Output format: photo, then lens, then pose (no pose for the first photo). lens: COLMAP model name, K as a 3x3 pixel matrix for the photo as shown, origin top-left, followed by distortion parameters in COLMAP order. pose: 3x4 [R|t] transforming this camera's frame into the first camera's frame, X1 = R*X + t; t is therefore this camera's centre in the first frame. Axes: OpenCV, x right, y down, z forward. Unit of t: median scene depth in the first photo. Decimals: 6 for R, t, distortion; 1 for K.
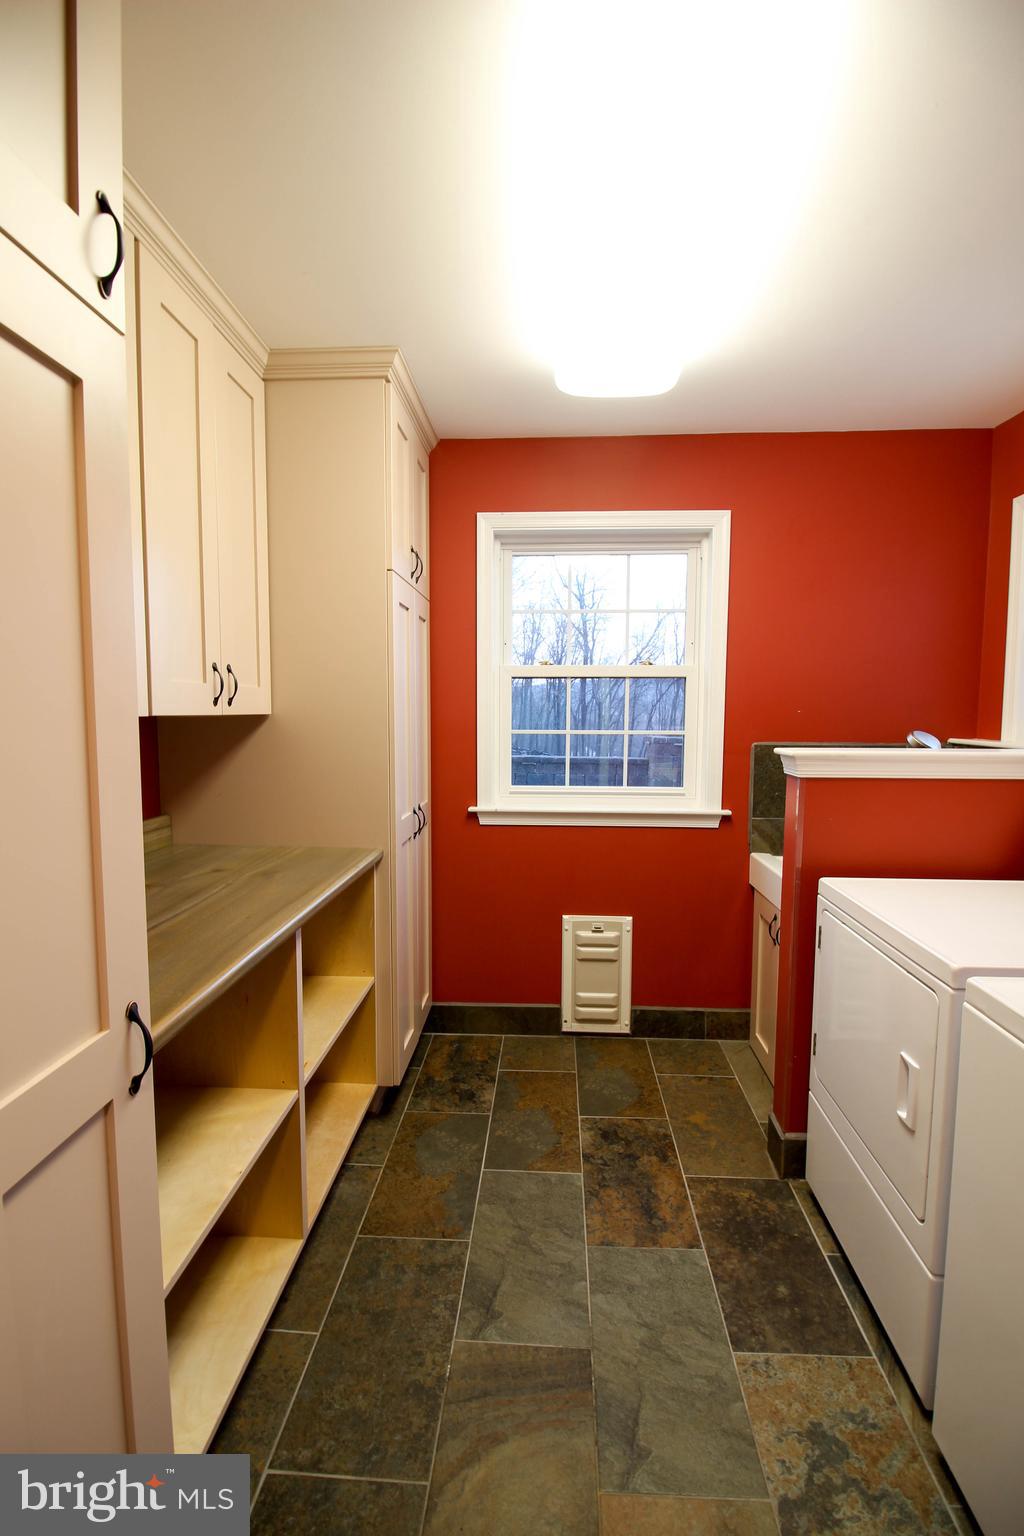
lens RADIAL K [[718.3, 0, 513.2], [0, 718.3, 766.9], [0, 0, 1]] dist [-0.002140, -0.012206]
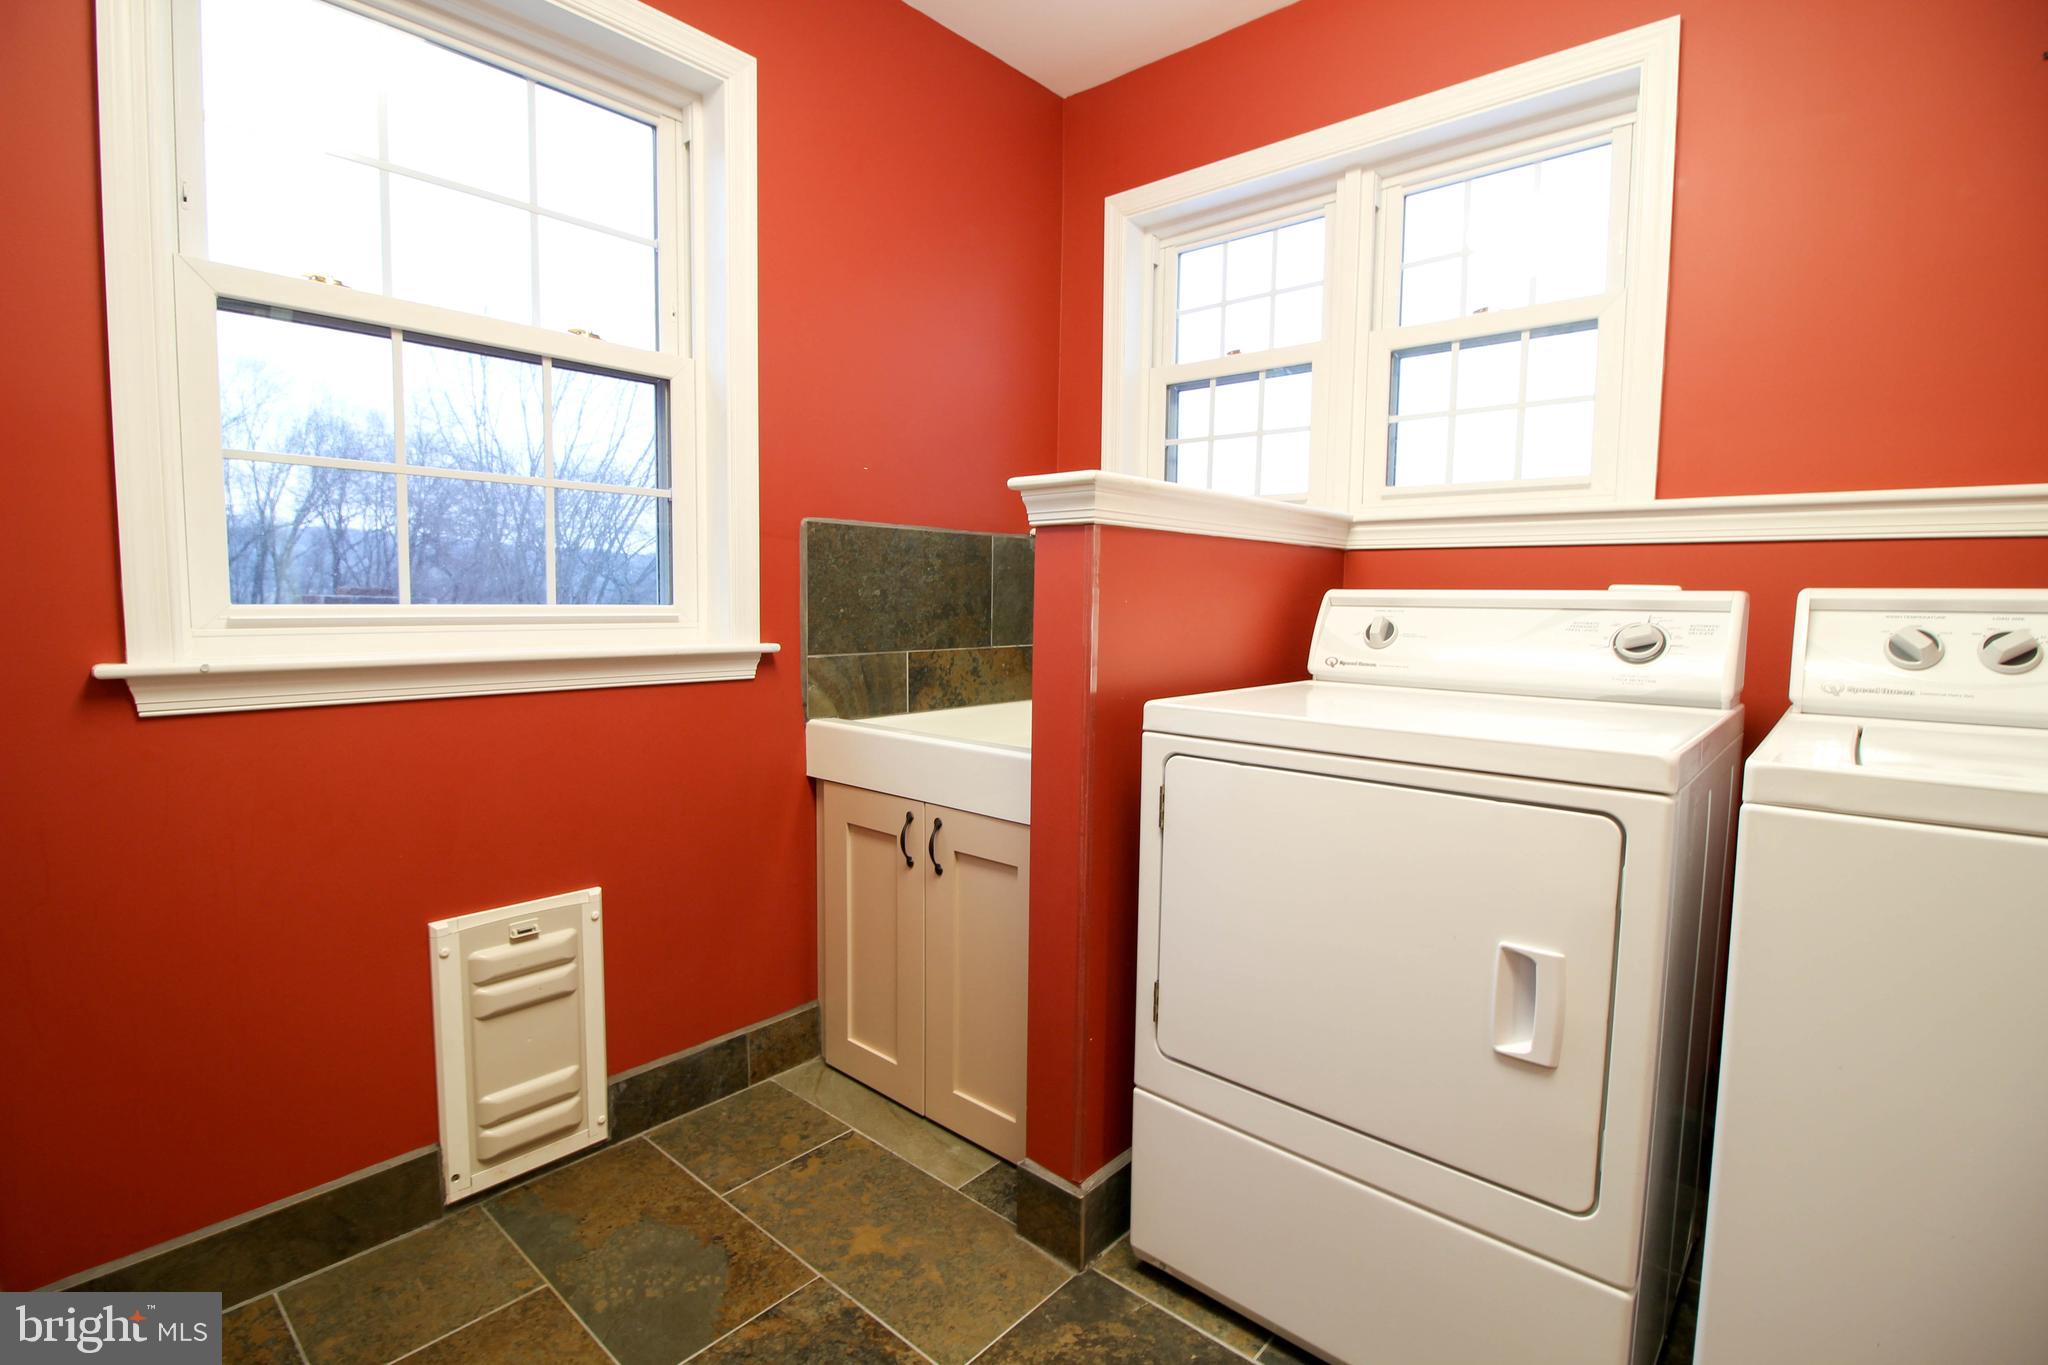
lens RADIAL K [[957.8, 0, 1032.6], [0, 957.8, 679.0], [0, 0, 1]] dist [-0.002140, -0.012206]
pose [[0.616270, -0.064345, 0.784902, -0.162014], [0.055468, 0.997728, 0.038241, 0.083364], [-0.785579, 0.019970, 0.618438, 0.488679]]
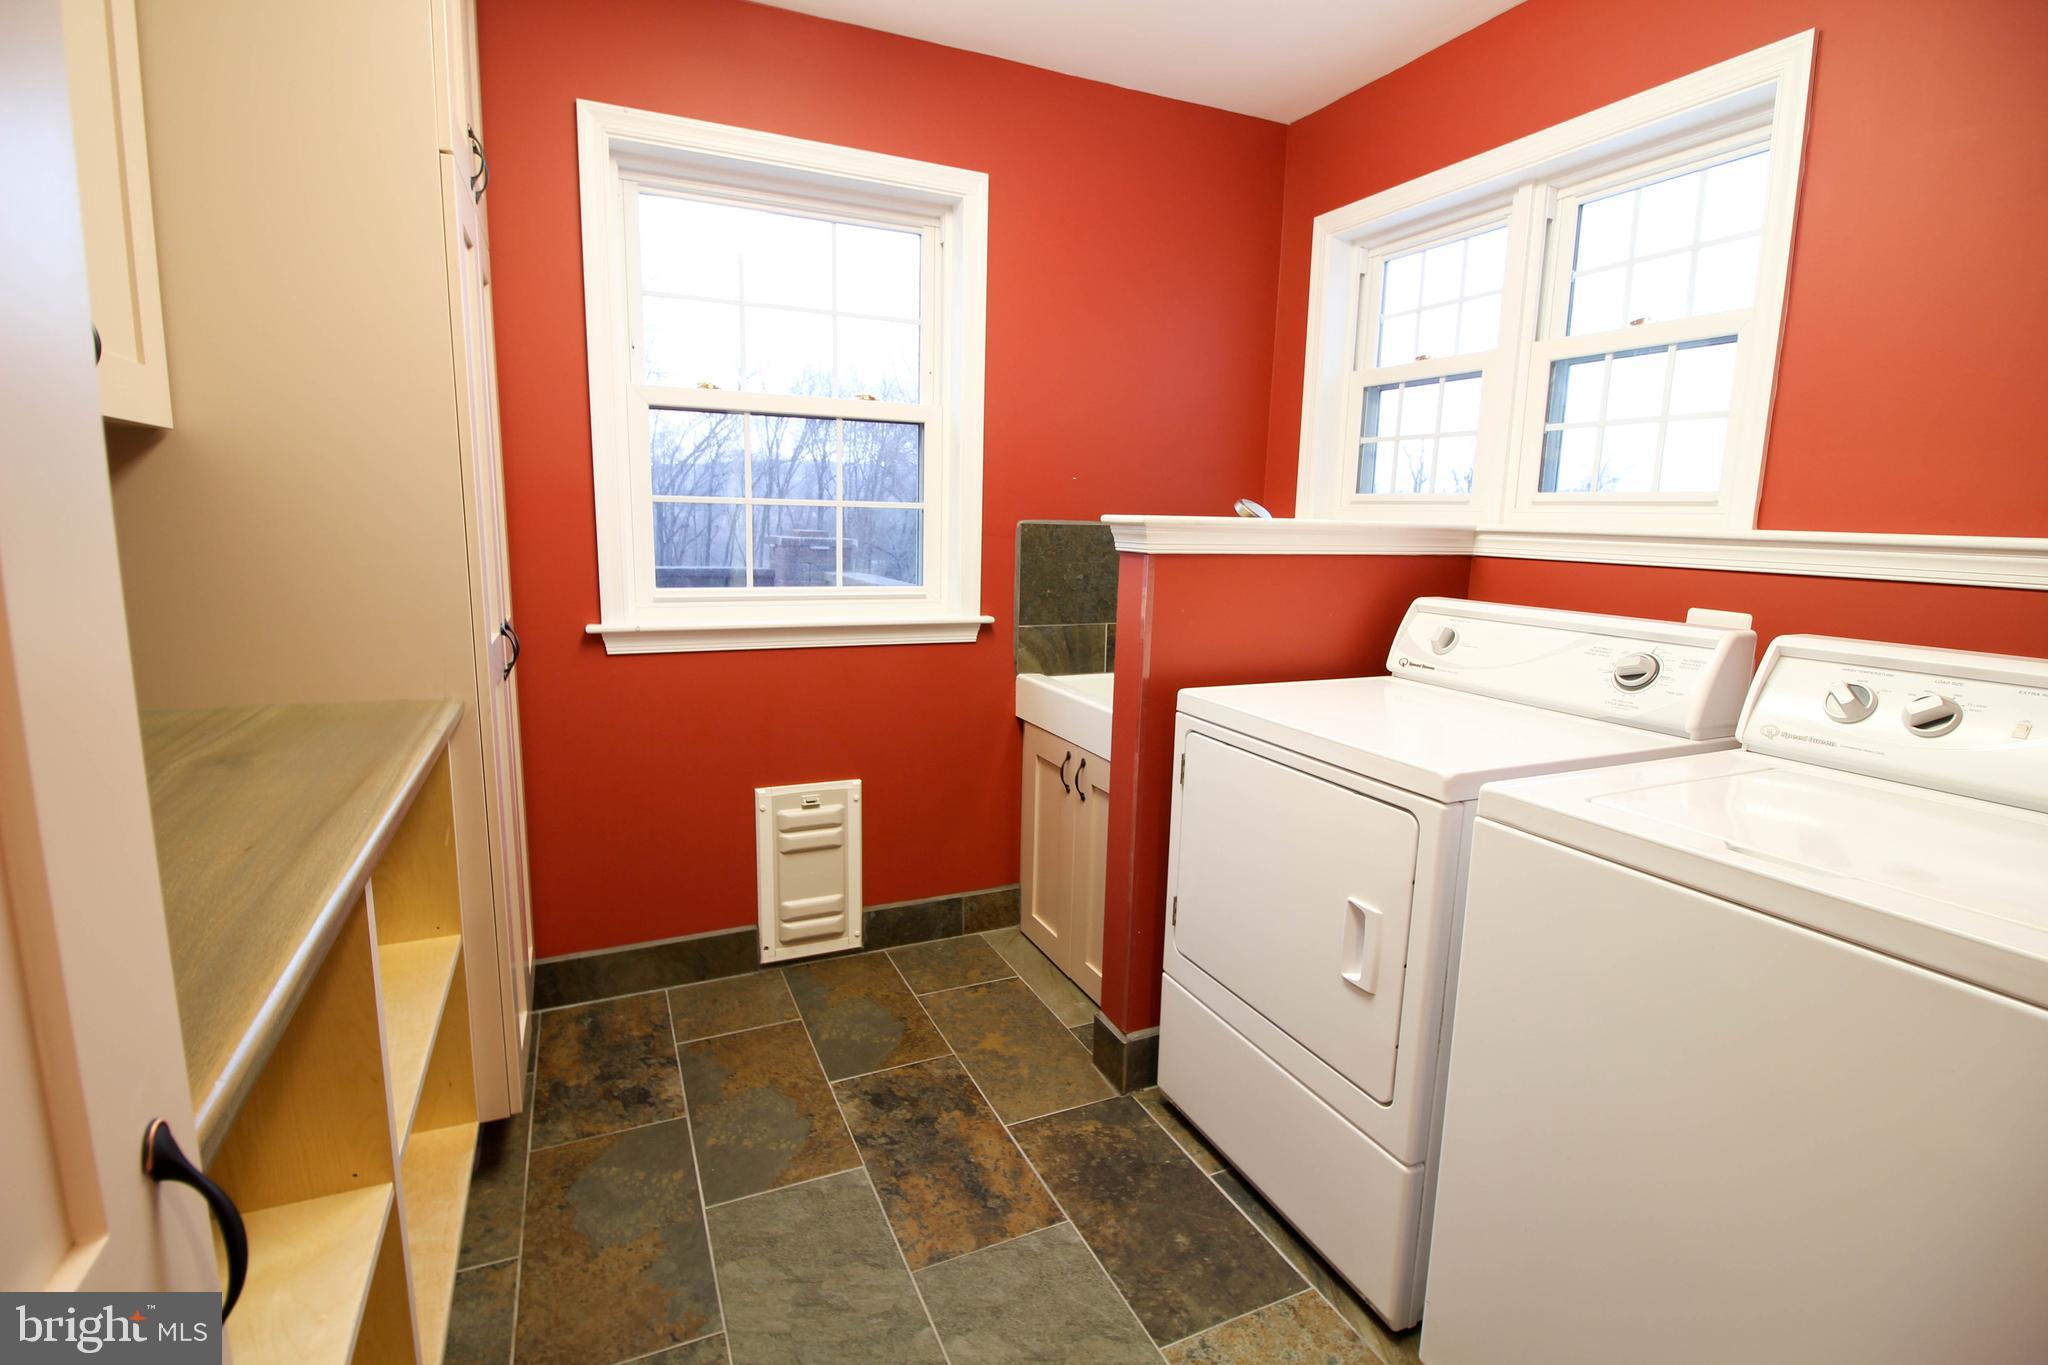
lens RADIAL K [[957.8, 0, 1030.9], [0, 957.8, 677.3], [0, 0, 1]] dist [-0.002140, -0.012206]
pose [[0.882871, -0.061623, 0.465554, -0.128955], [0.019280, 0.995274, 0.095178, 0.036864], [-0.469219, -0.075055, 0.879887, 0.167557]]
